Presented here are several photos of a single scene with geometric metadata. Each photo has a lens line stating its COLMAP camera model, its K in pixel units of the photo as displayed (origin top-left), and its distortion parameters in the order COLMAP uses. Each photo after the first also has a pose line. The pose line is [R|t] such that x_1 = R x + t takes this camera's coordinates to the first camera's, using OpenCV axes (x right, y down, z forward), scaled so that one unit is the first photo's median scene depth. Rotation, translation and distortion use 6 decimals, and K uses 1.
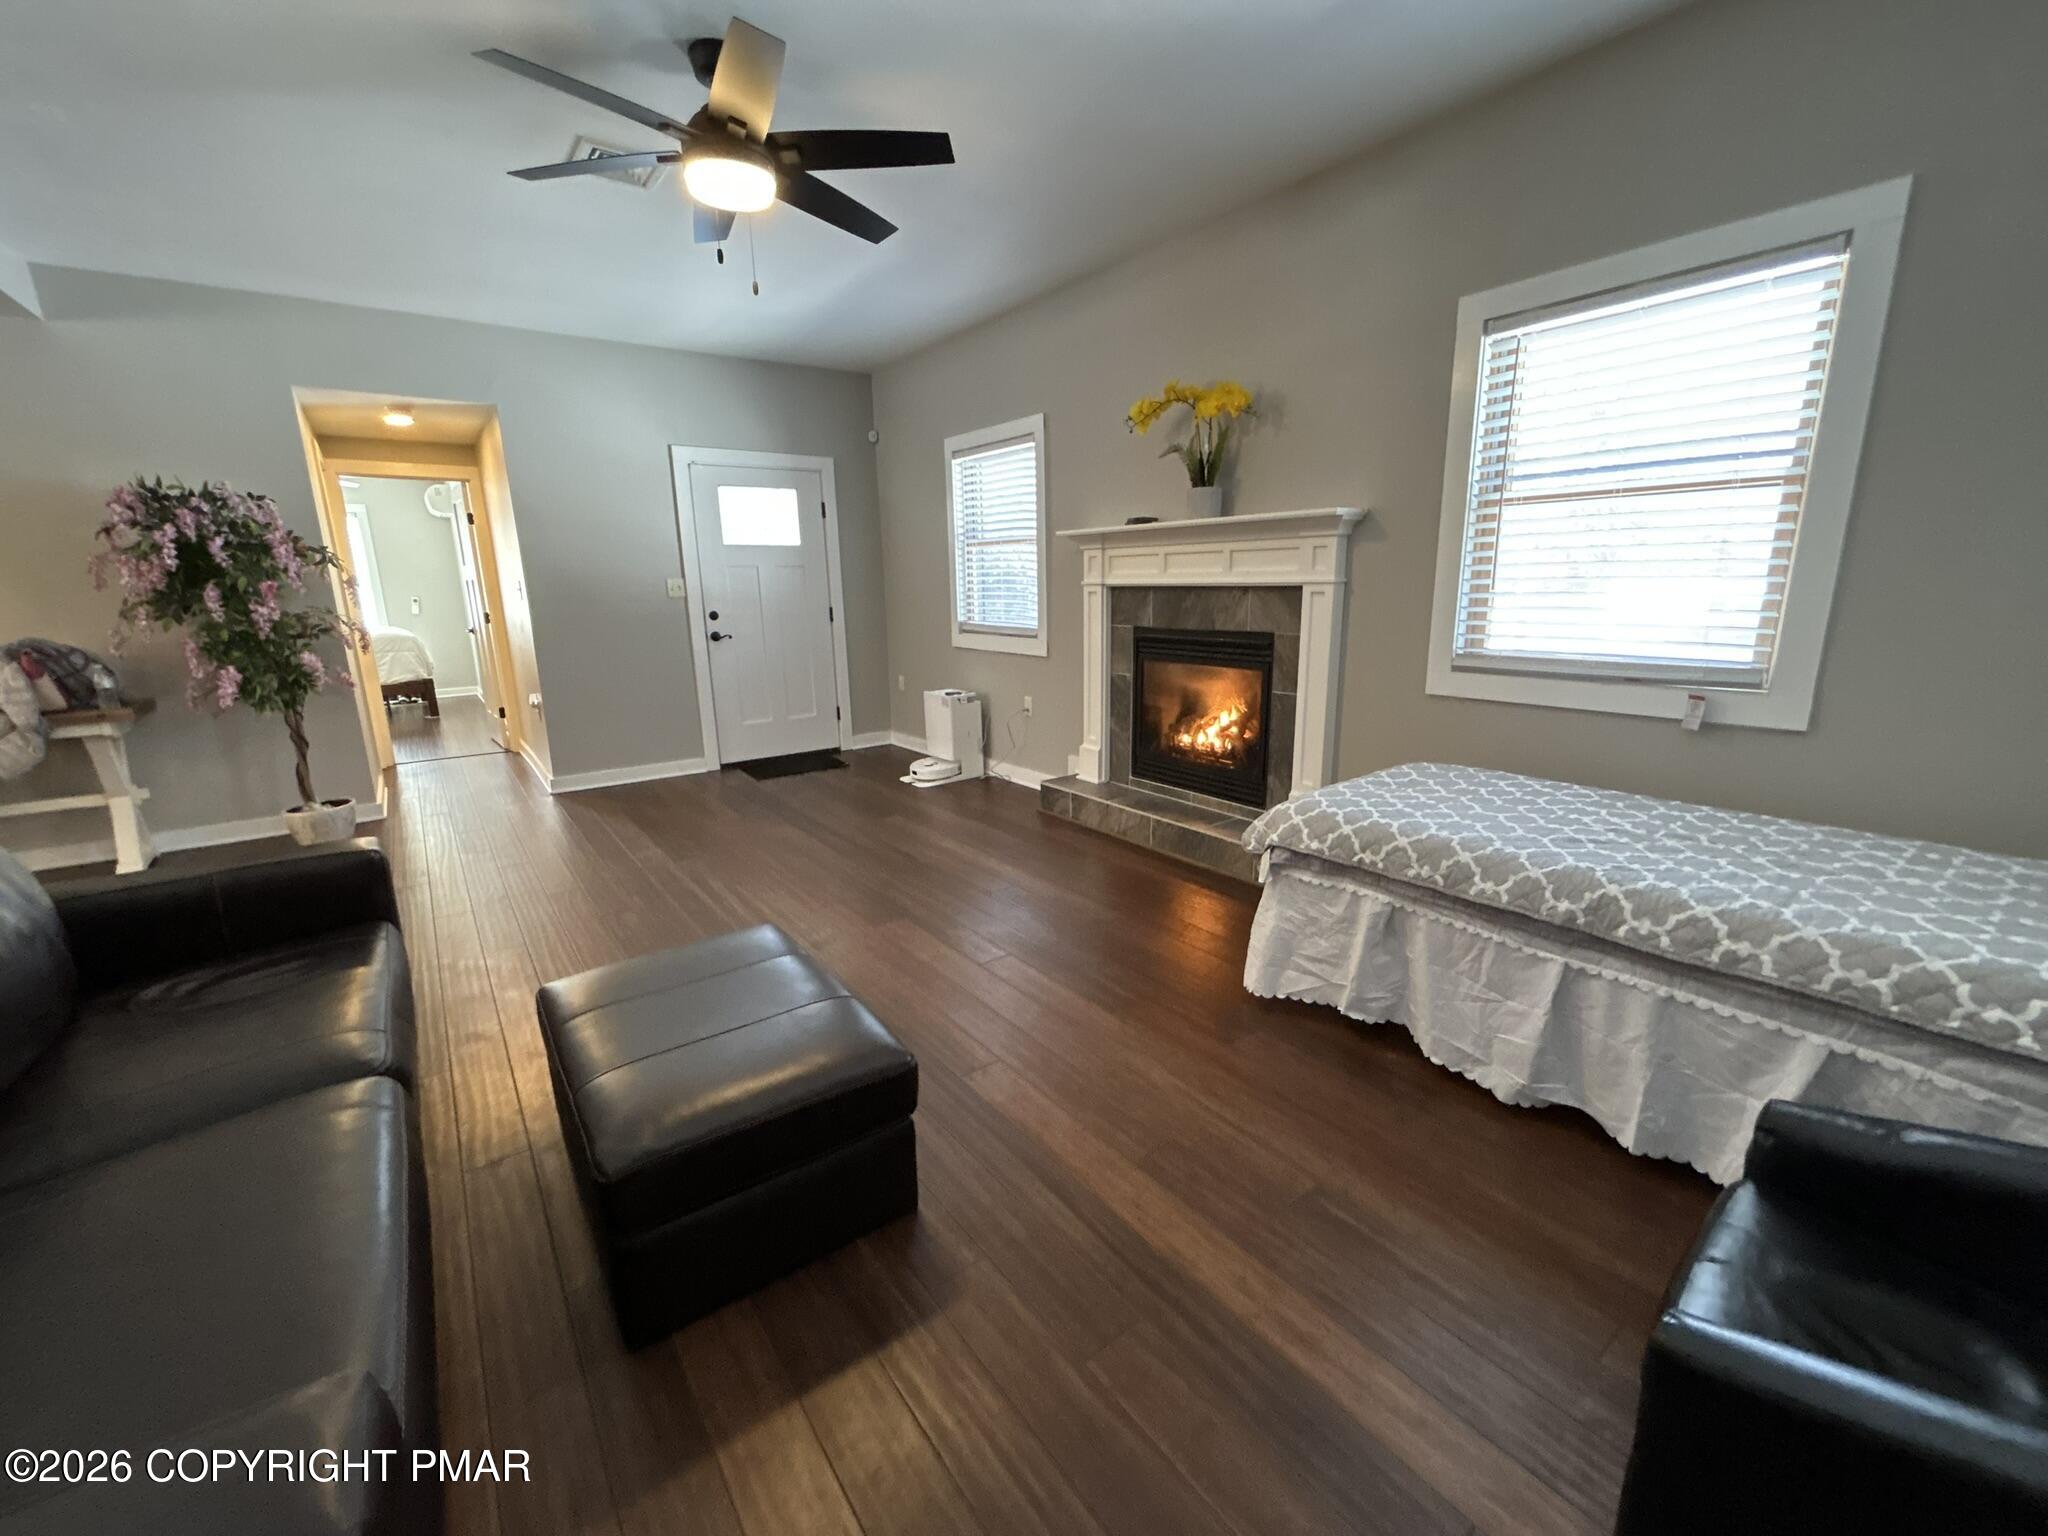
lens RADIAL K [[822.2, 0, 1021.4], [0, 822.2, 771.5], [0, 0, 1]] dist [-0.001055, -0.000110]
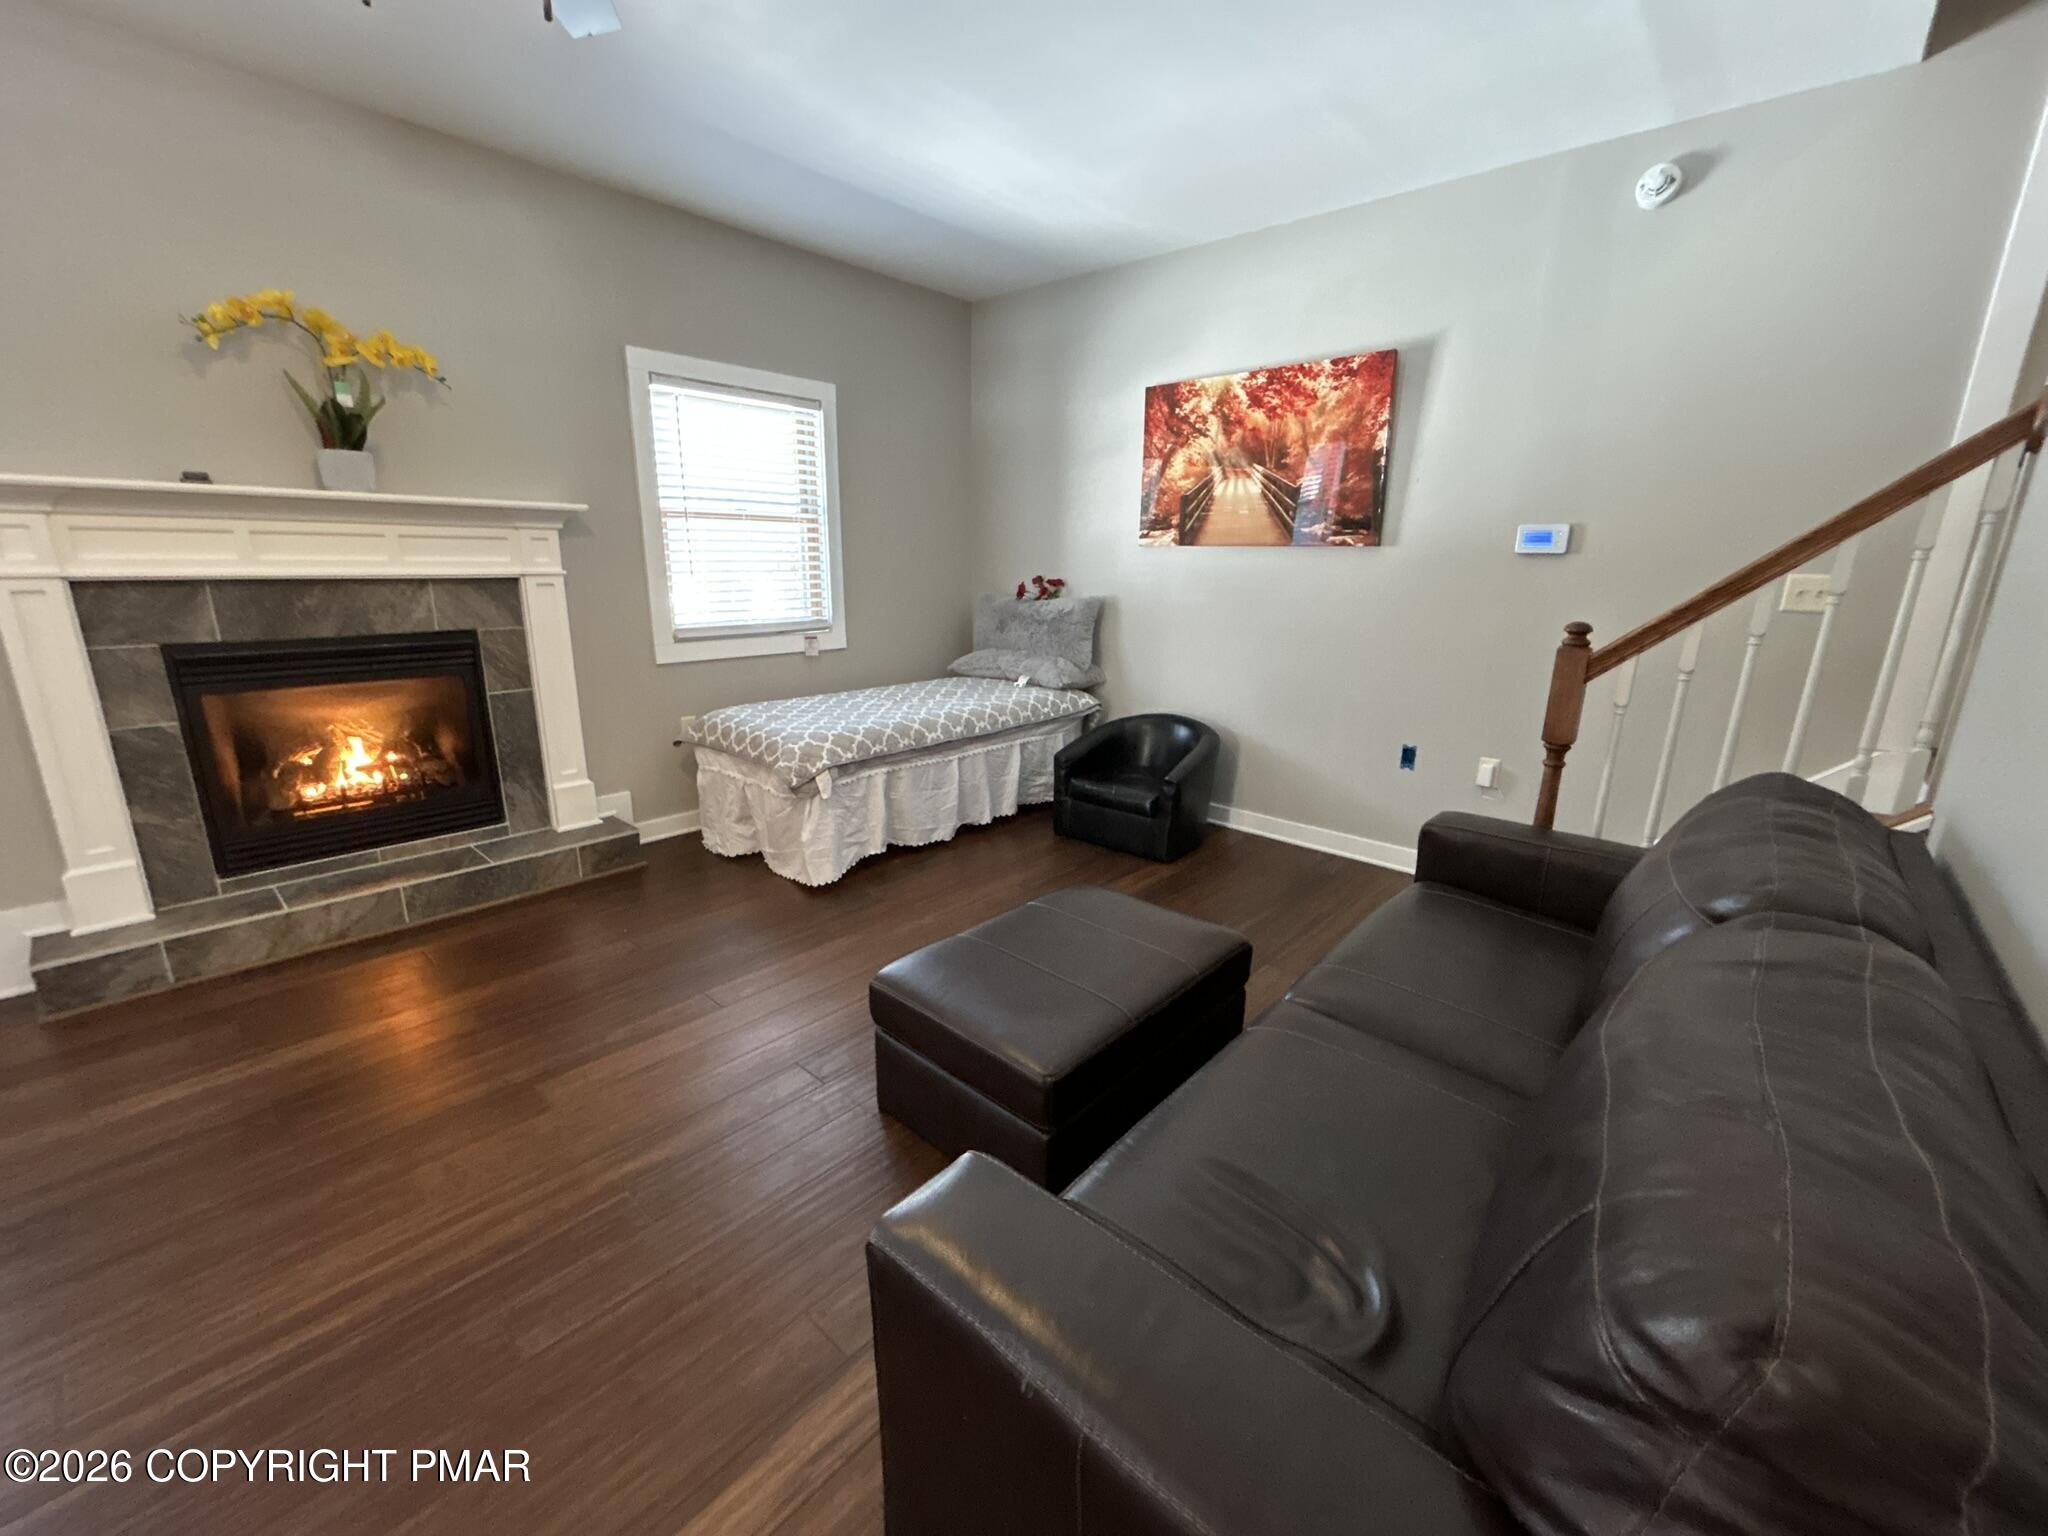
lens RADIAL K [[829.9, 0, 1024.6], [0, 829.9, 769.7], [0, 0, 1]] dist [0.001523, -0.000282]
pose [[-0.199408, -0.228908, 0.952805, -0.695179], [0.214473, 0.938563, 0.270372, -0.135972], [-0.956158, 0.258265, -0.138063, 0.565692]]
